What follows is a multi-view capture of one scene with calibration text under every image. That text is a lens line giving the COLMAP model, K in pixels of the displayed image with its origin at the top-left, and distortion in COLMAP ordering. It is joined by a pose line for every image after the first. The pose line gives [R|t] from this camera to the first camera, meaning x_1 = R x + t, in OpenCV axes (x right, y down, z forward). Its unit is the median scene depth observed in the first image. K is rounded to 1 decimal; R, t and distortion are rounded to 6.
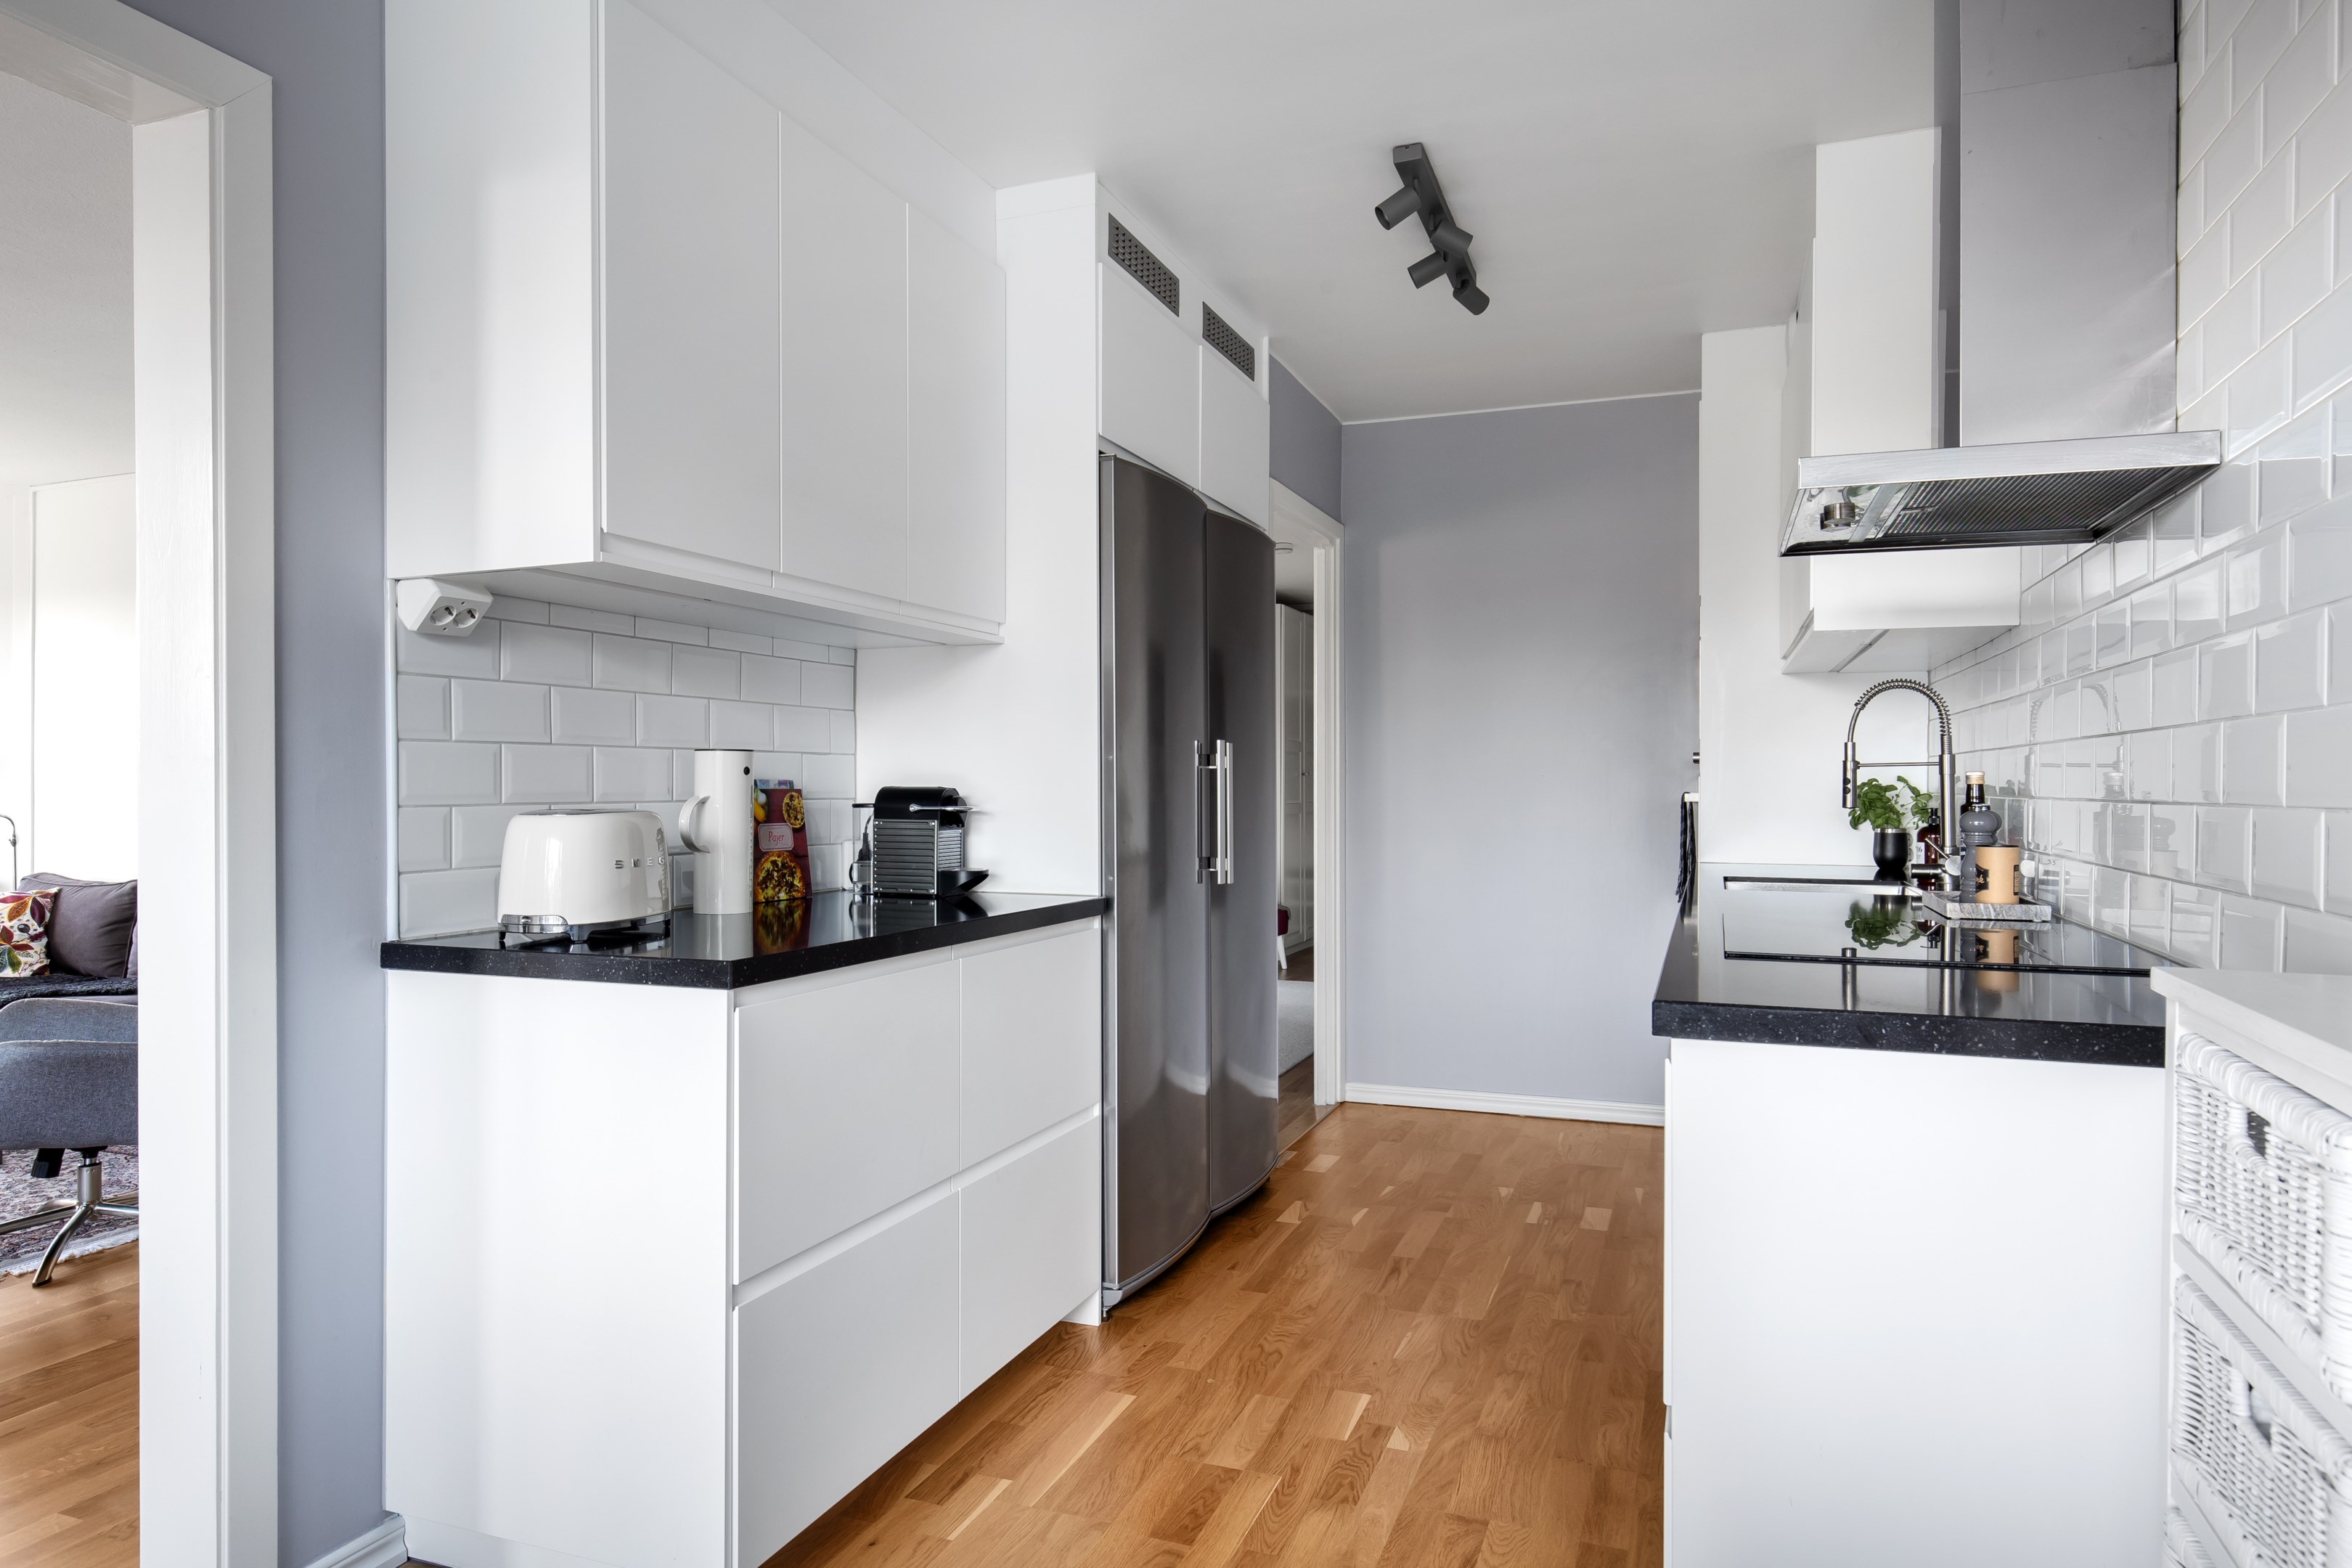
lens RADIAL K [[1421.8, 0, 1176.0], [0, 1421.8, 784.0], [0, 0, 1]] dist [0.003744, 0.001277]
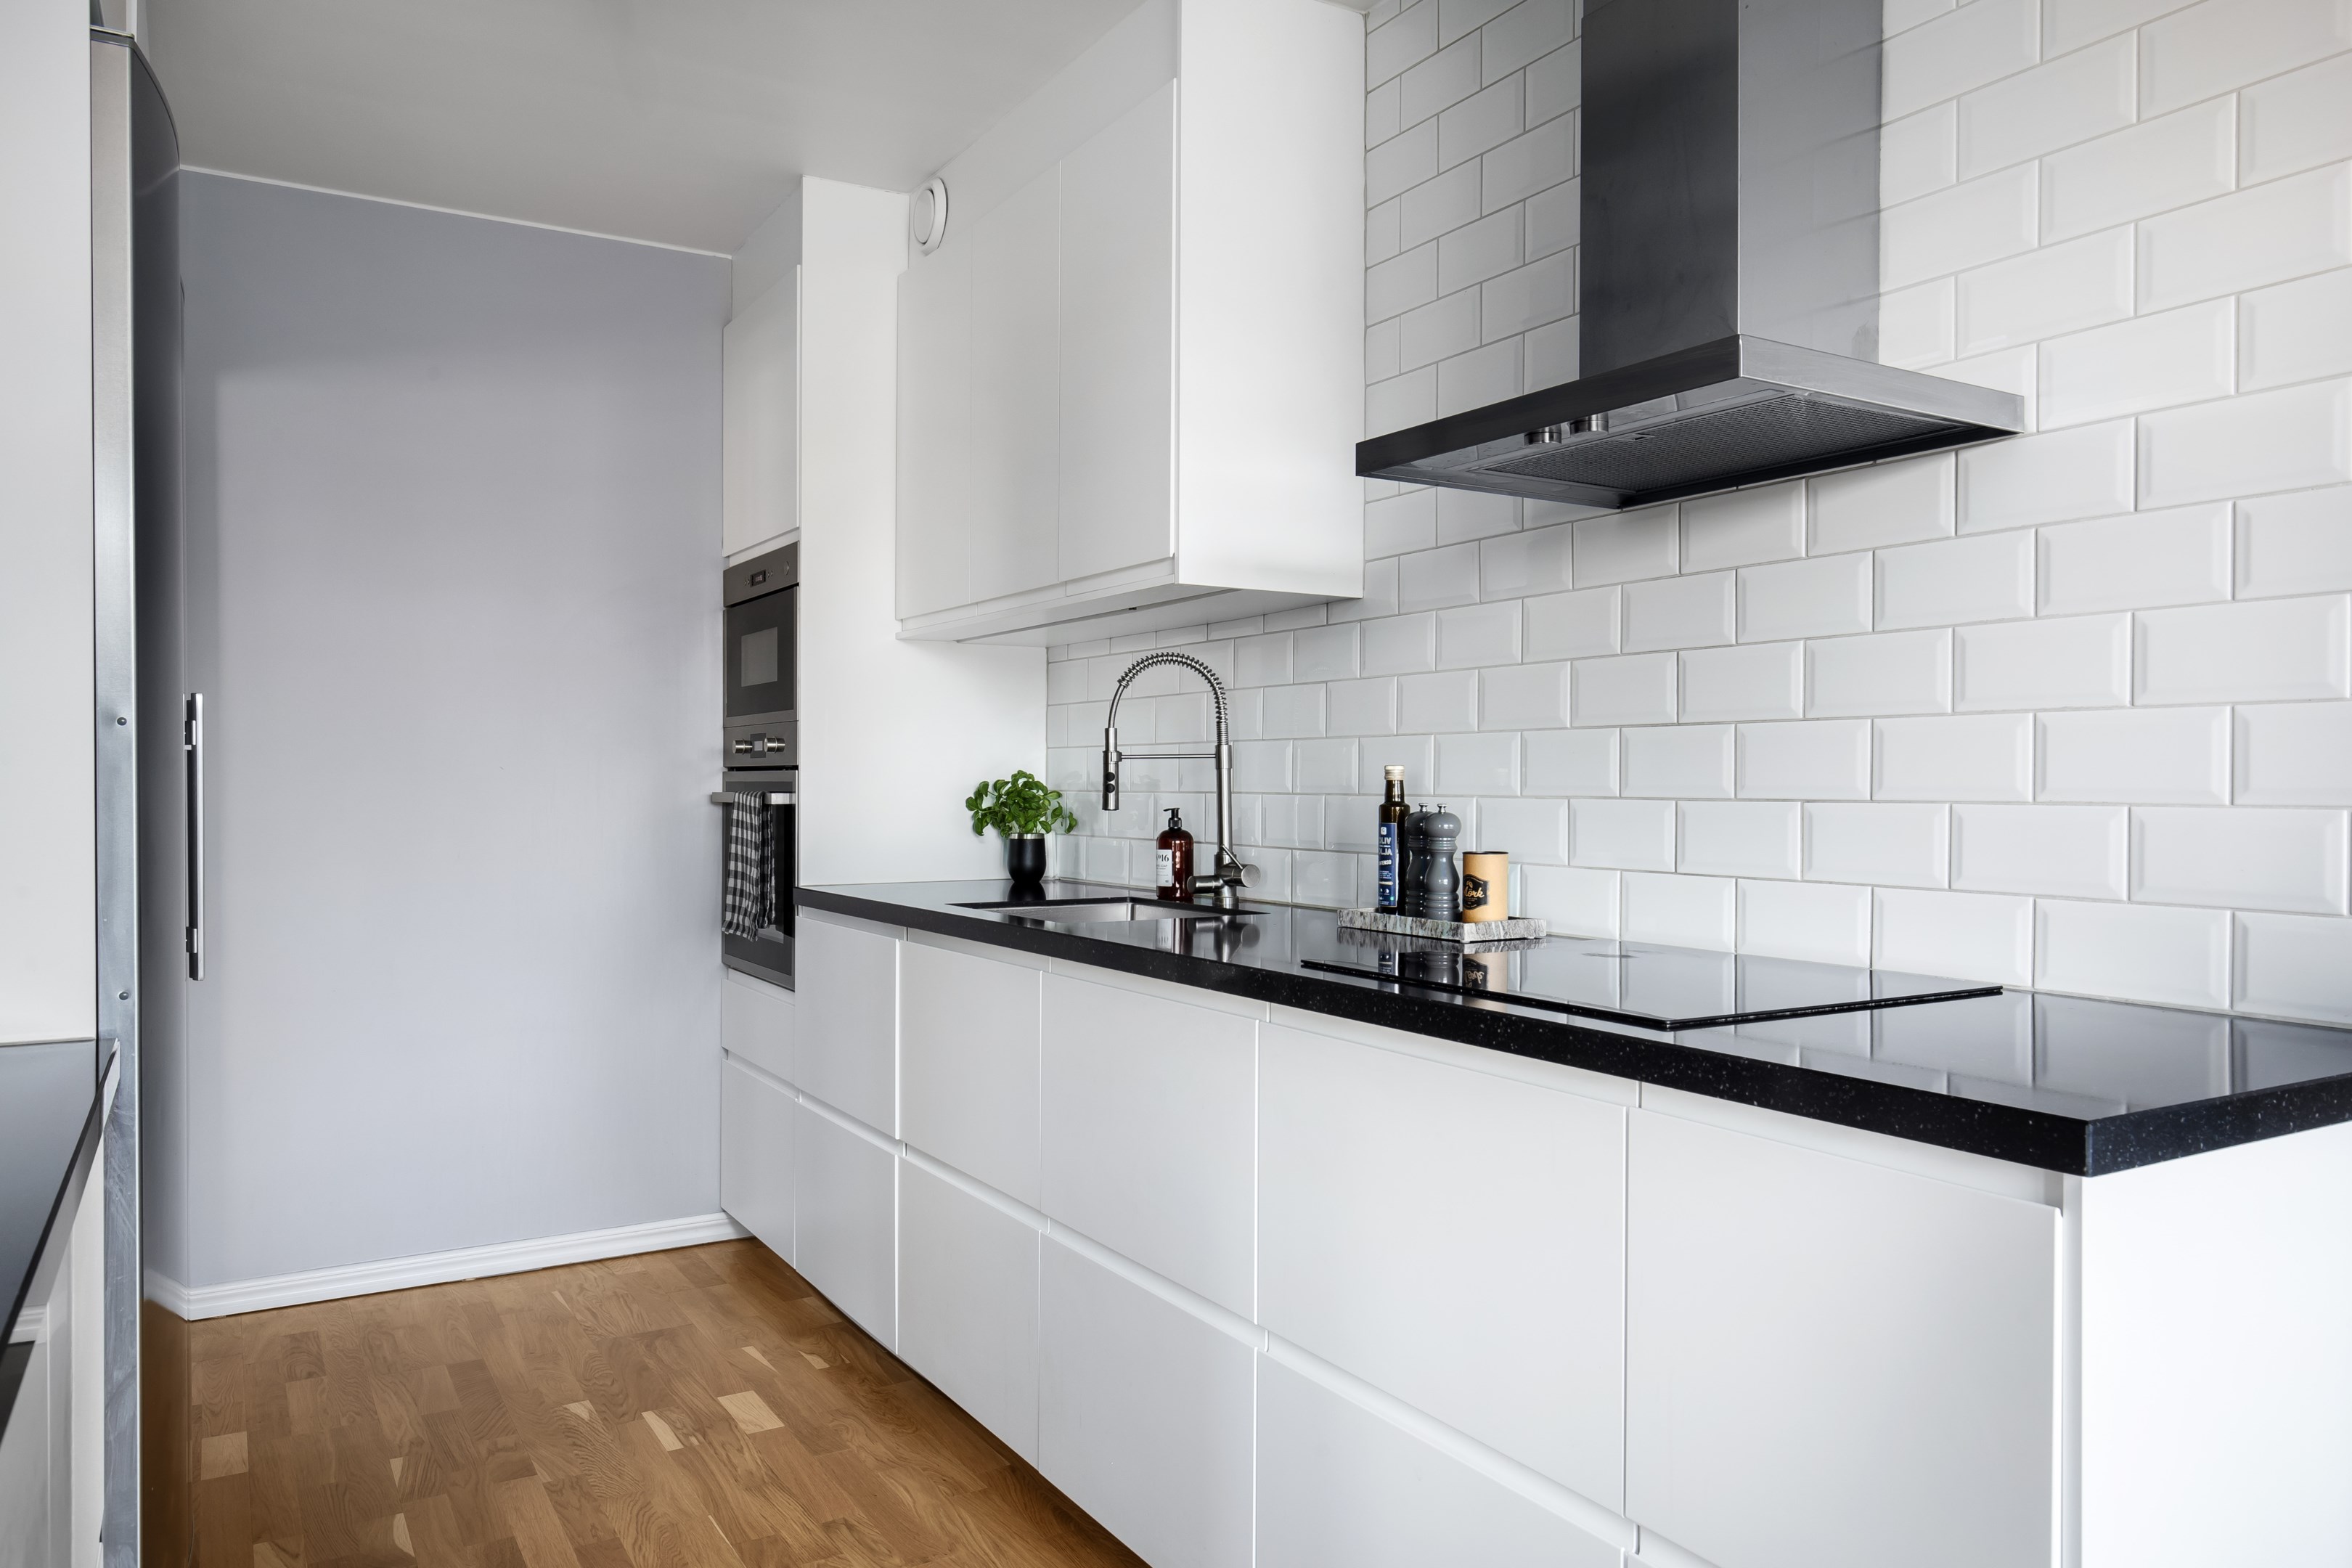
lens RADIAL K [[1631.7, 0, 1176.0], [0, 1631.7, 784.0], [0, 0, 1]] dist [0.003263, 0.001576]
pose [[0.619206, -0.003023, 0.785223, -0.198743], [0.000734, 0.999994, 0.003271, -0.000677], [-0.785228, -0.001449, 0.619205, 0.353775]]
